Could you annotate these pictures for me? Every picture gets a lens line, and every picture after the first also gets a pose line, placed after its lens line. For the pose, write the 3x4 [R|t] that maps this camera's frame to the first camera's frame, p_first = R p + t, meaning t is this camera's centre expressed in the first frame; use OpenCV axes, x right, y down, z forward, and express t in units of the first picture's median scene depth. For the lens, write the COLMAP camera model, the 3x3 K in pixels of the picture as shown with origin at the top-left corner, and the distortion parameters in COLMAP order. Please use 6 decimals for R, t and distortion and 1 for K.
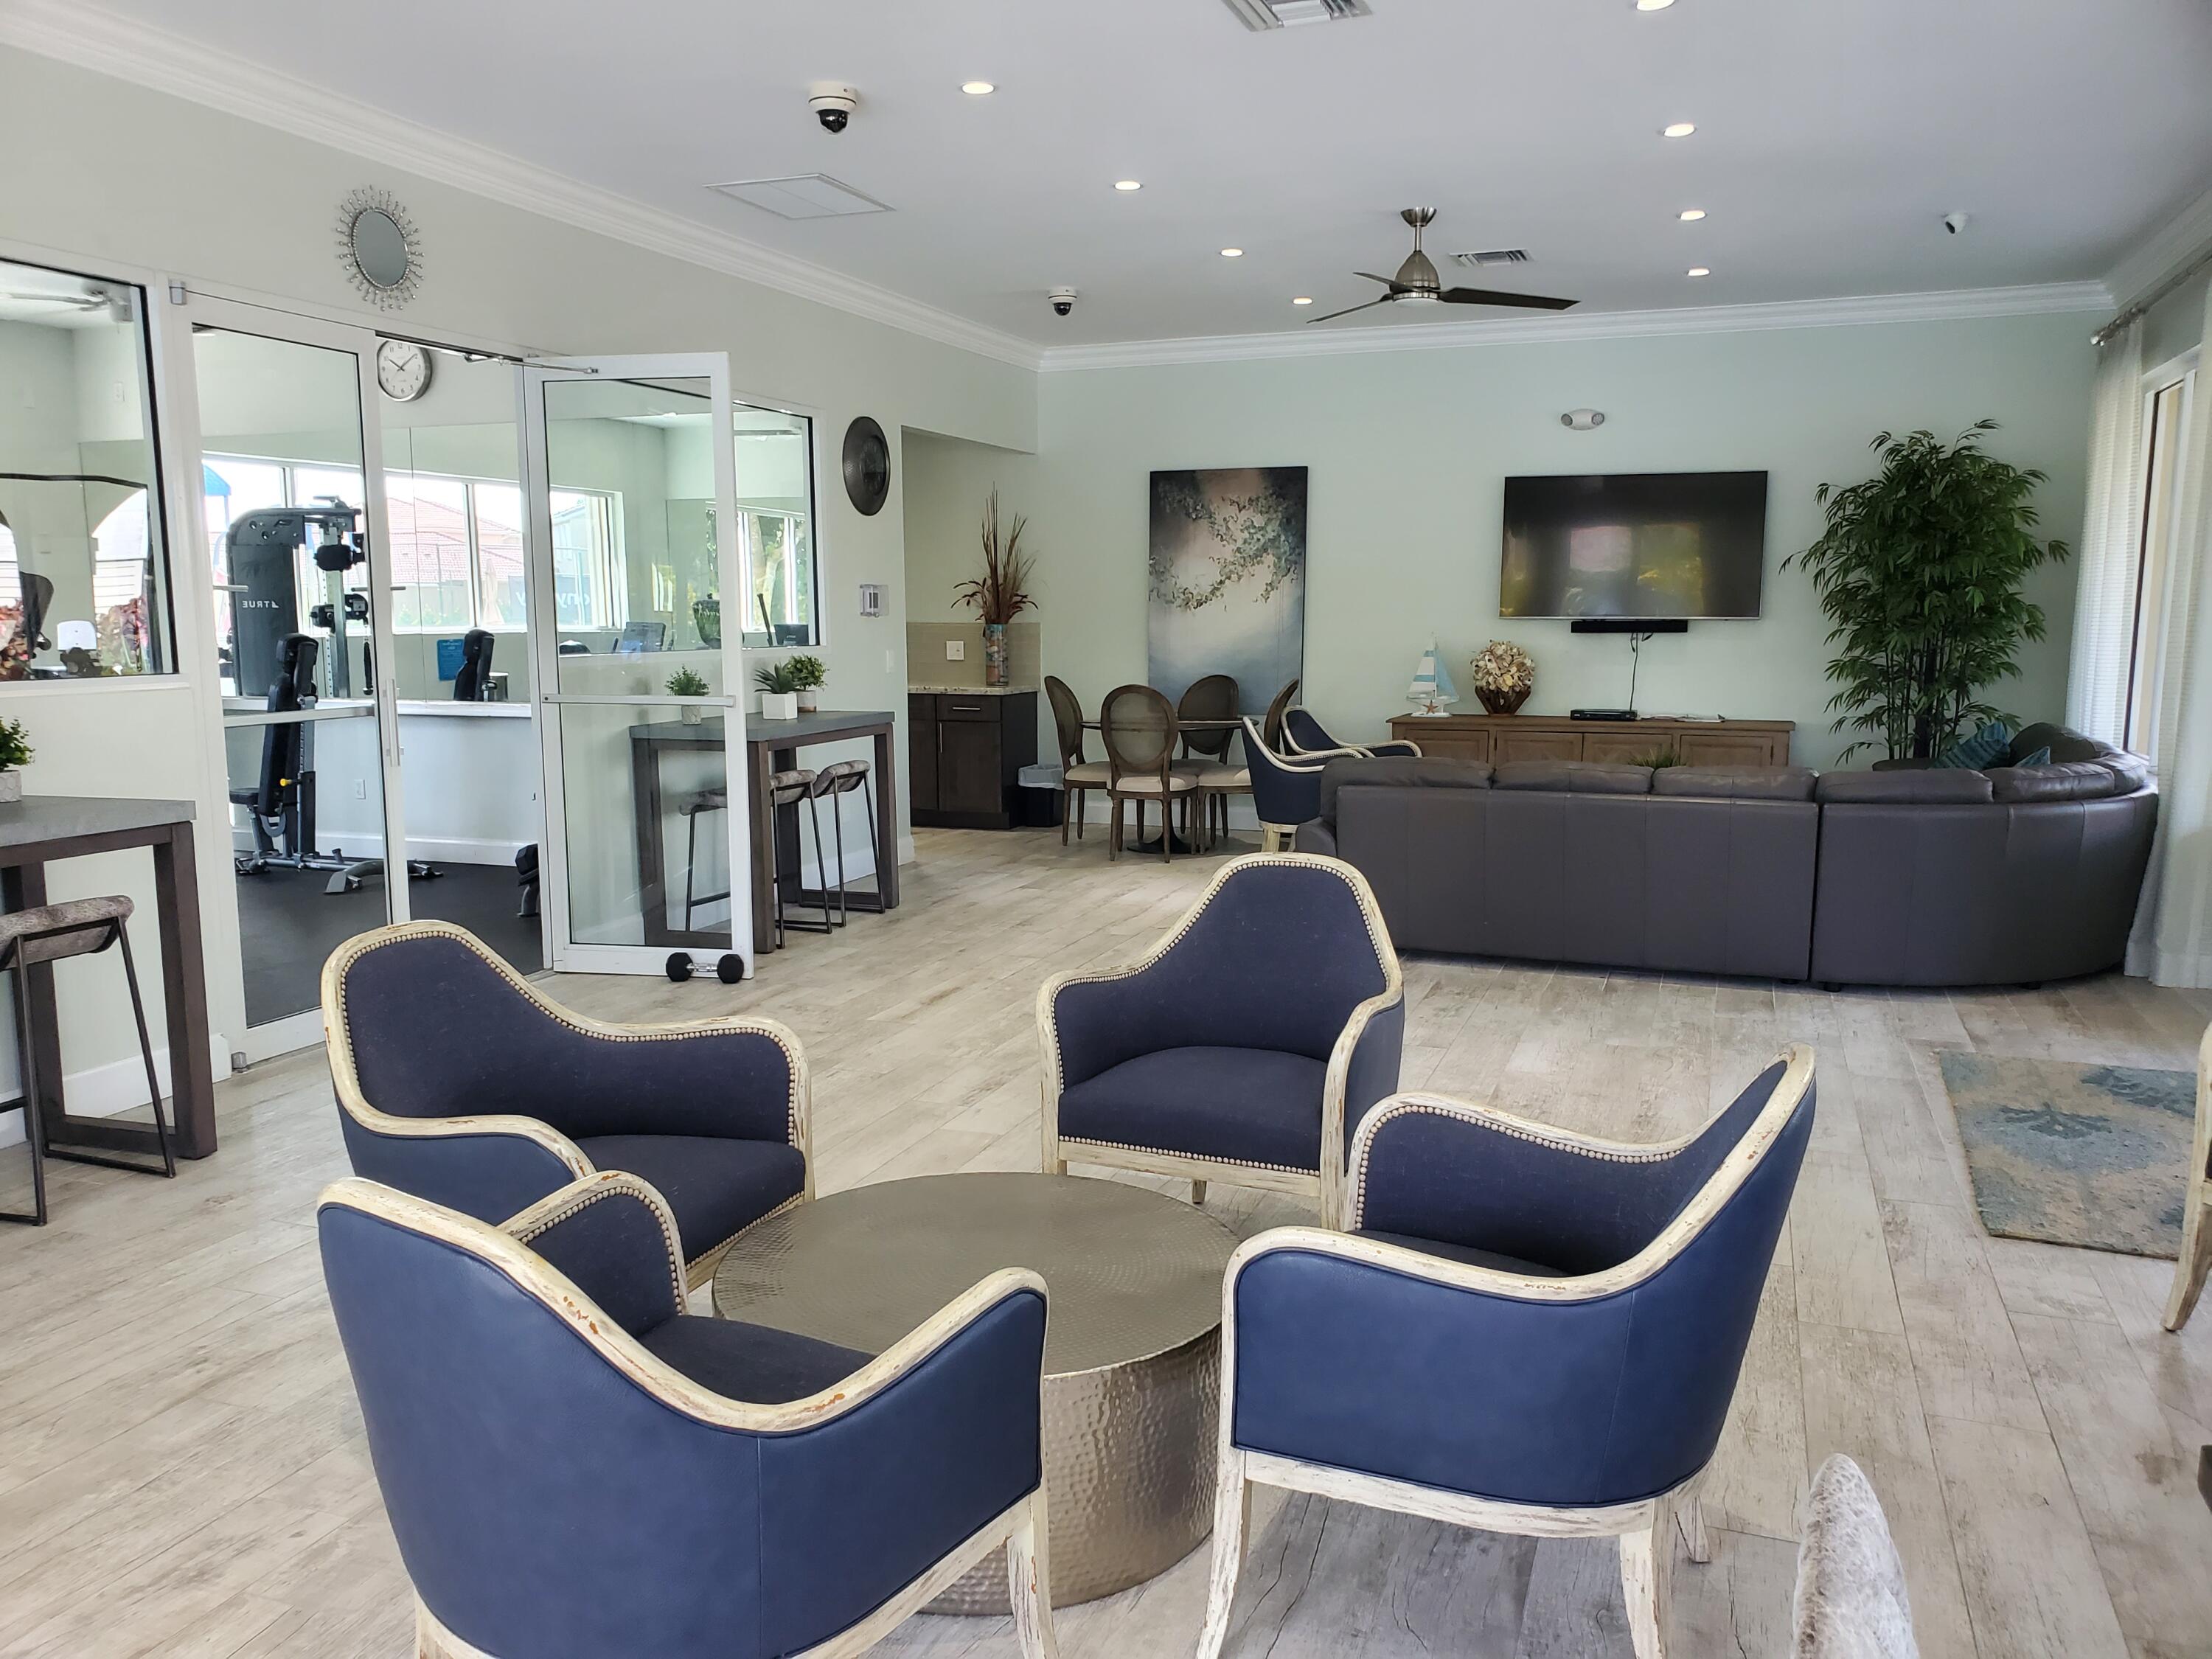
lens RADIAL K [[1734.6, 0, 1096.8], [0, 1734.6, 823.2], [0, 0, 1]] dist [0.025909, -0.003692]
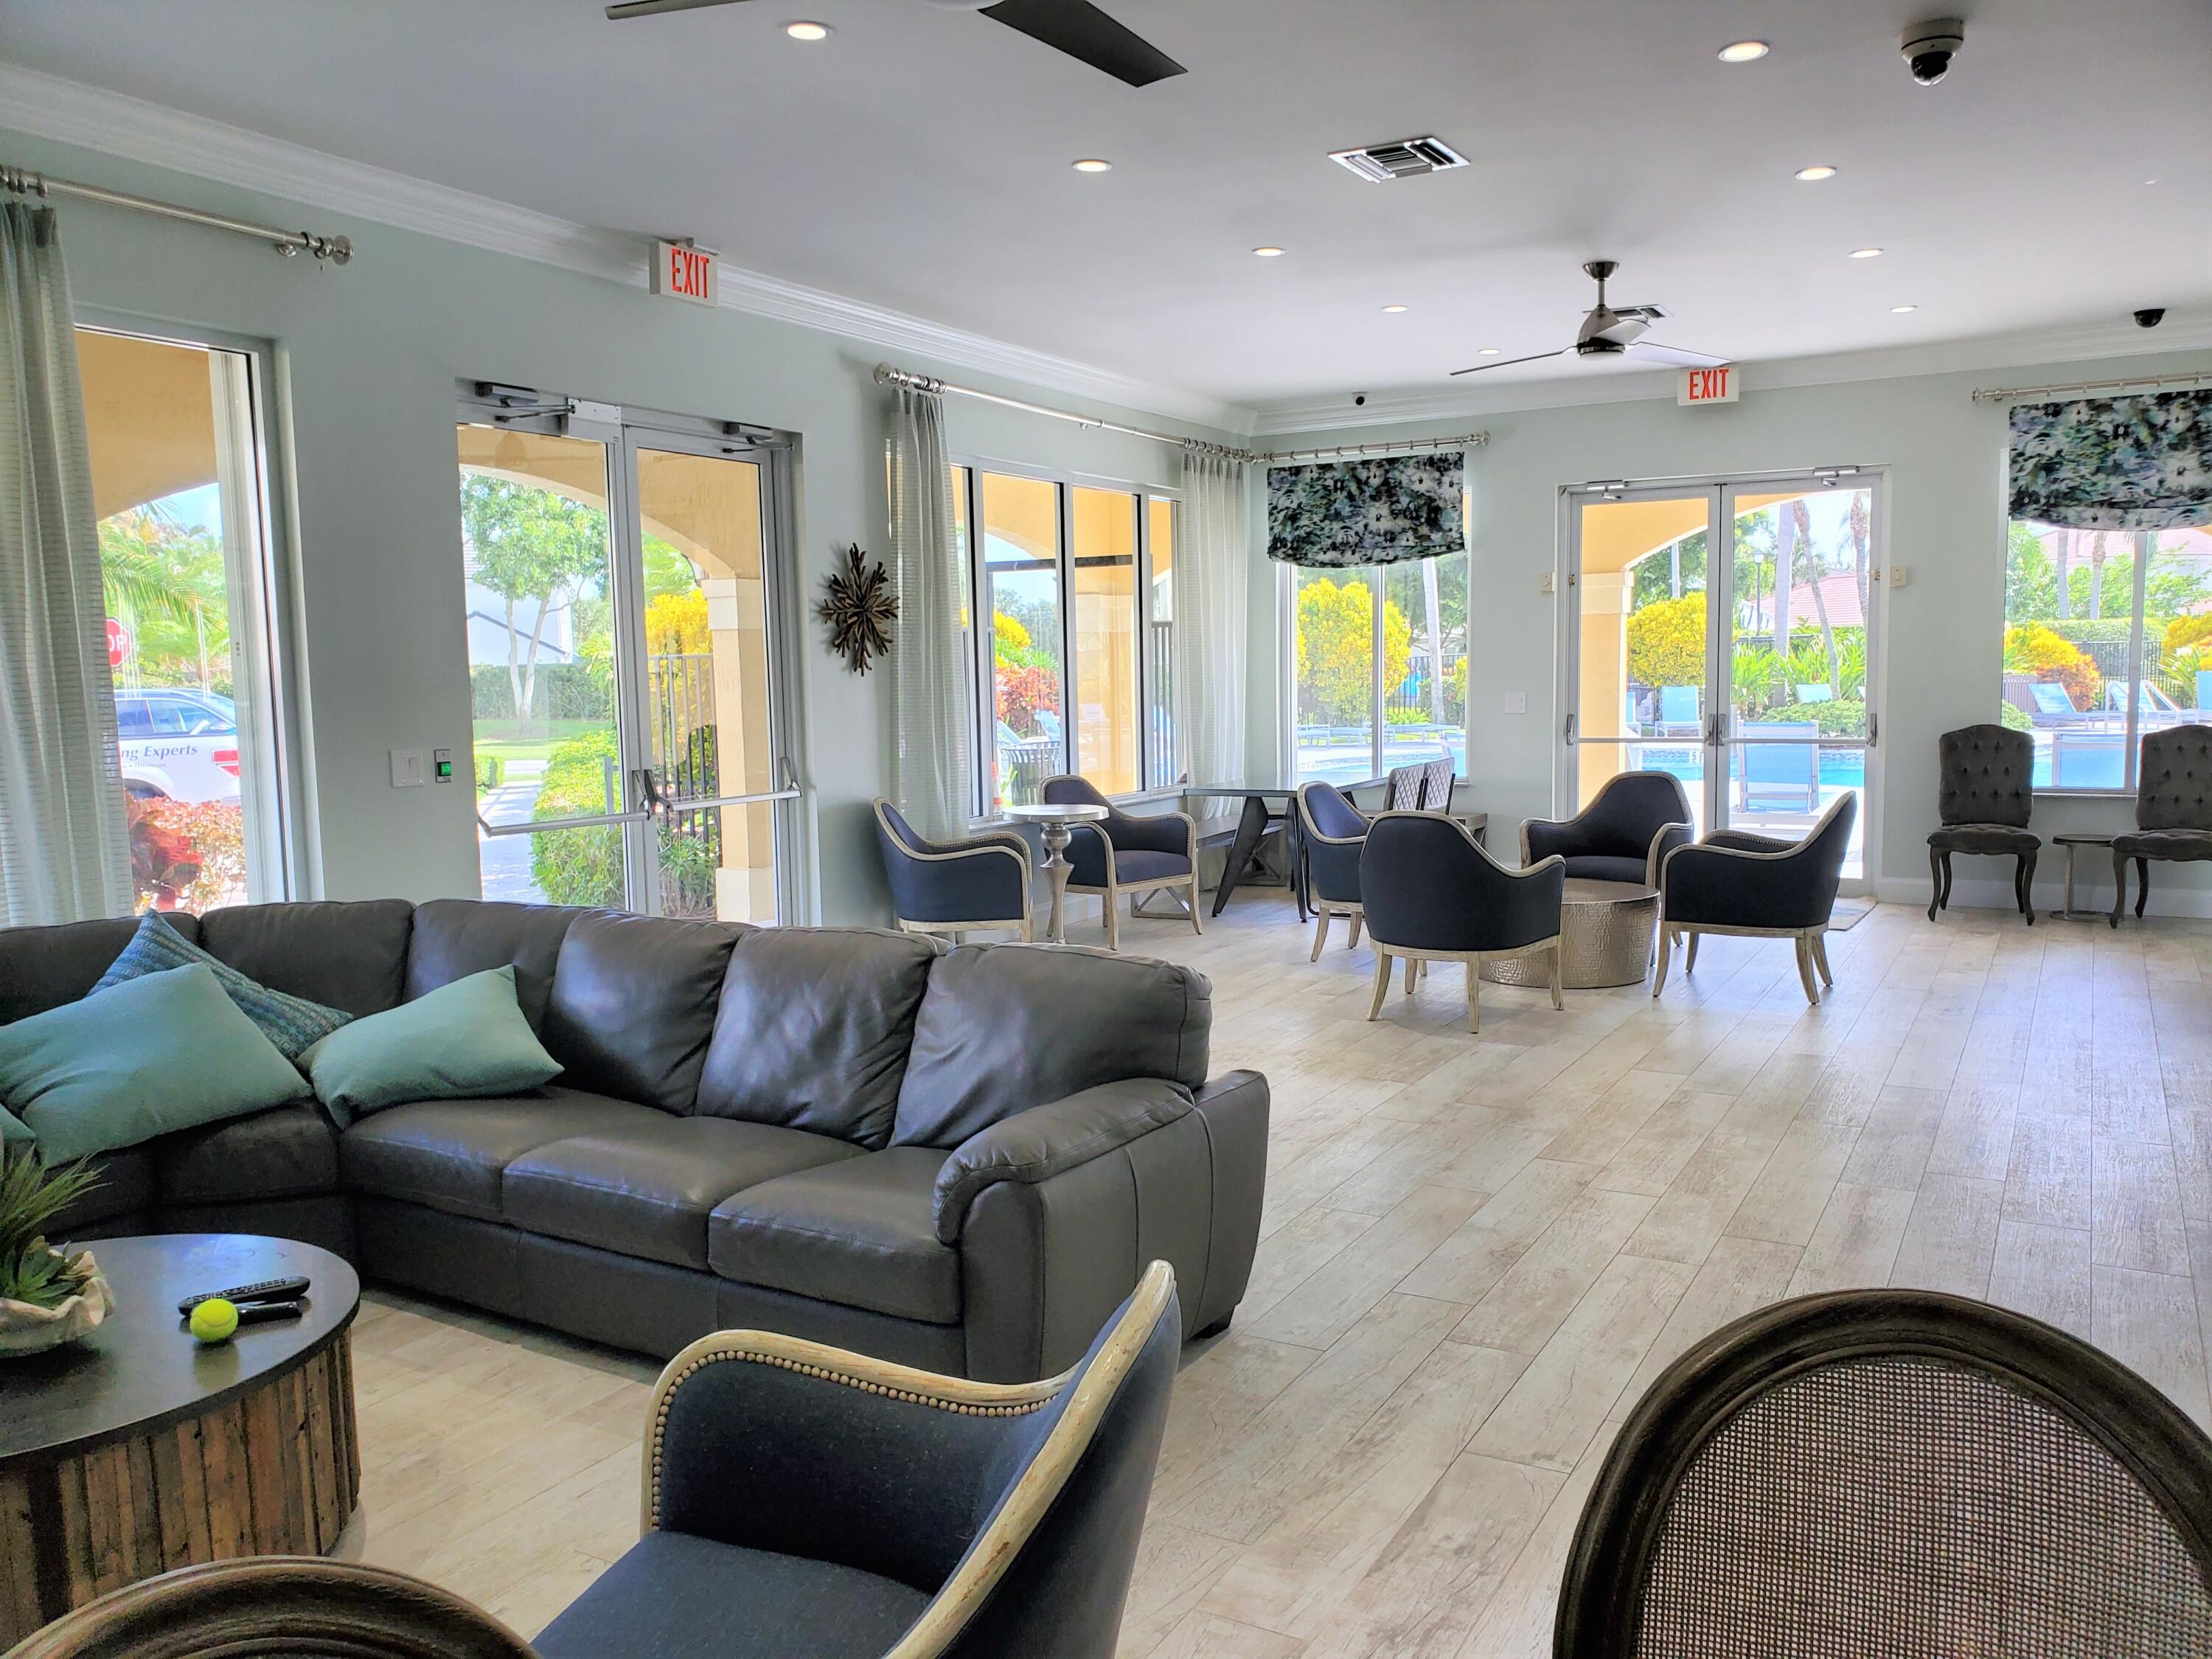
lens RADIAL K [[1734.6, 0, 1115.0], [0, 1734.6, 840.1], [0, 0, 1]] dist [0.025909, -0.003692]
pose [[-0.986798, 0.008960, 0.161706, 0.056494], [0.045191, 0.974043, 0.221807, -0.142593], [-0.155521, 0.226187, -0.961589, 1.125523]]
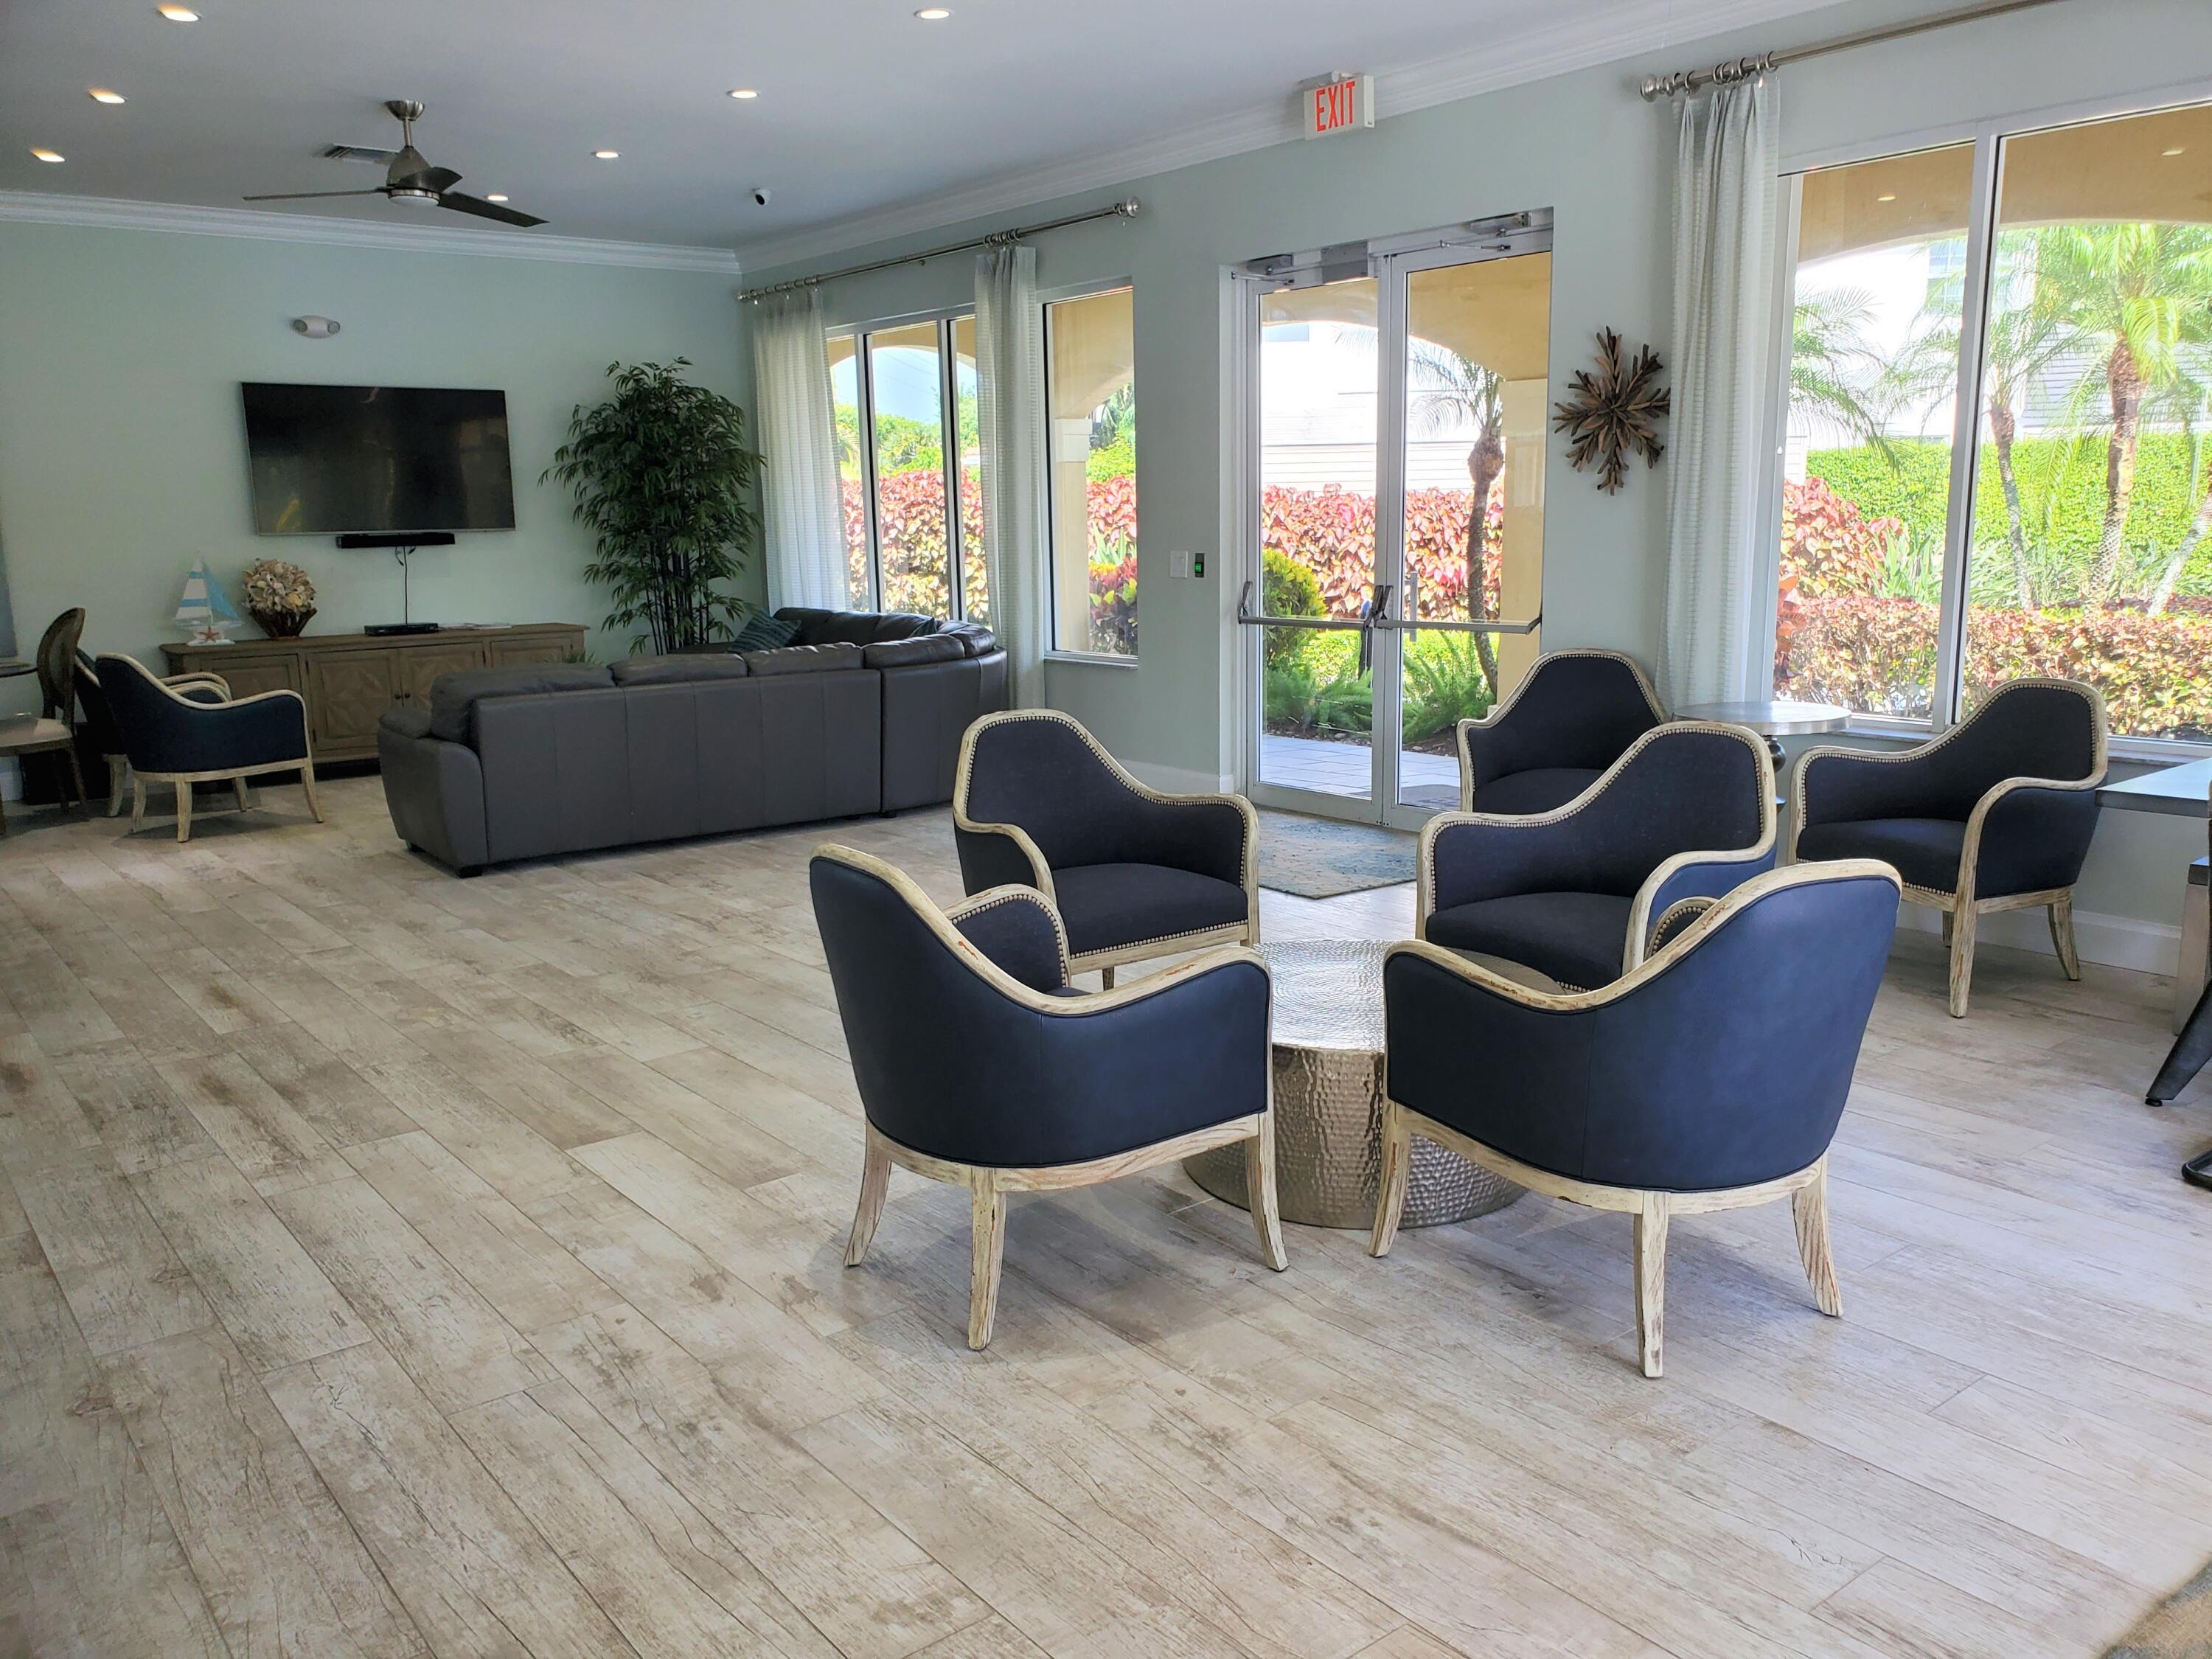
lens RADIAL K [[1734.6, 0, 1111.5], [0, 1734.6, 813.6], [0, 0, 1]] dist [0.025909, -0.003692]
pose [[0.520931, -0.159315, 0.838600, -0.374219], [0.126883, 0.985966, 0.108493, -0.015362], [-0.844116, 0.049887, 0.533835, 0.133473]]
